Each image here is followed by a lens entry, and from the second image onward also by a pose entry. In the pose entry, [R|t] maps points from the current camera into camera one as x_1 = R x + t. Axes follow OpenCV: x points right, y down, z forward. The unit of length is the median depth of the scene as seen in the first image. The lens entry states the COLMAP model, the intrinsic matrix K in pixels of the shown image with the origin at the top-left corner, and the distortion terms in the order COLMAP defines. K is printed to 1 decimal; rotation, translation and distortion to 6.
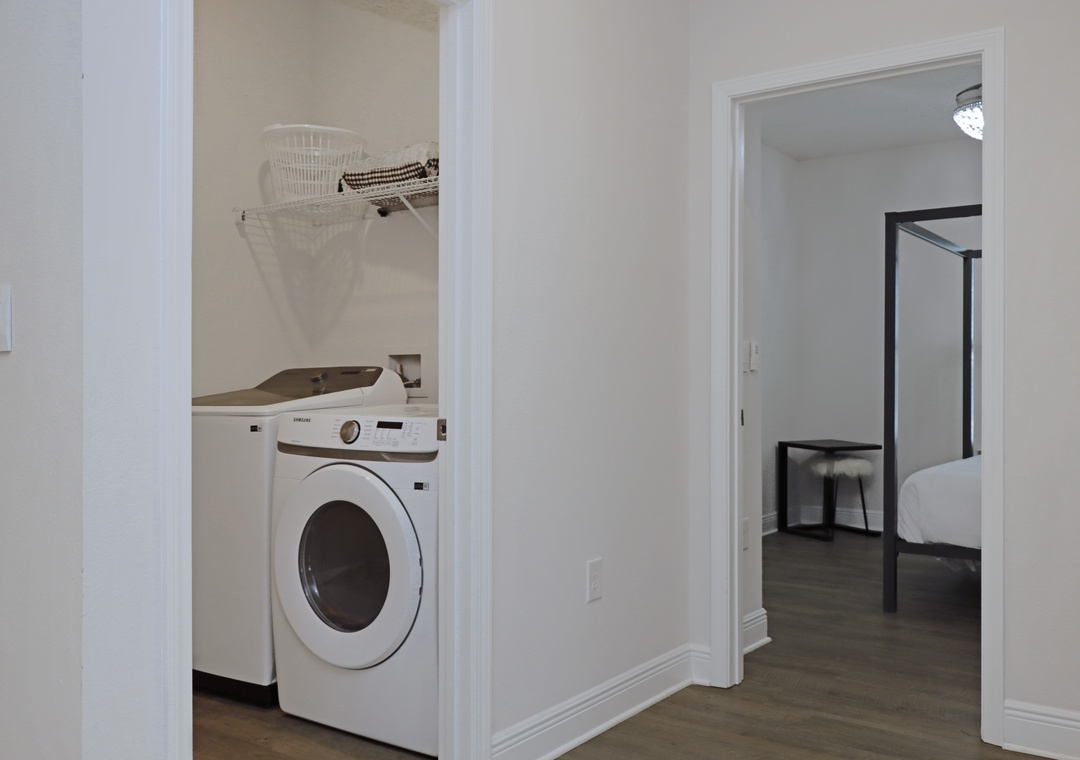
lens RADIAL K [[944.7, 0, 539.5], [0, 944.7, 386.1], [0, 0, 1]] dist [-0.007957, -0.002029]
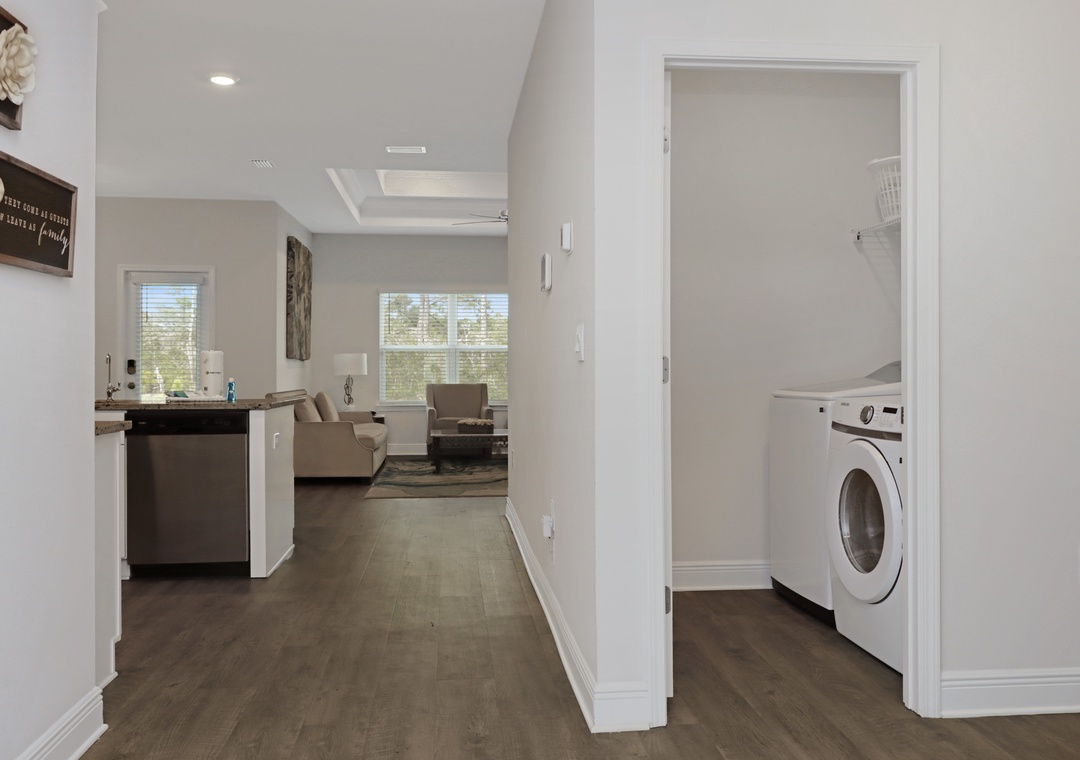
lens RADIAL K [[944.7, 0, 539.5], [0, 944.7, 386.1], [0, 0, 1]] dist [-0.007957, -0.002029]
pose [[0.647720, 0.014992, -0.761731, 0.471771], [0.001080, 0.999787, 0.020596, -0.015964], [0.761878, -0.014163, 0.647566, -0.143985]]
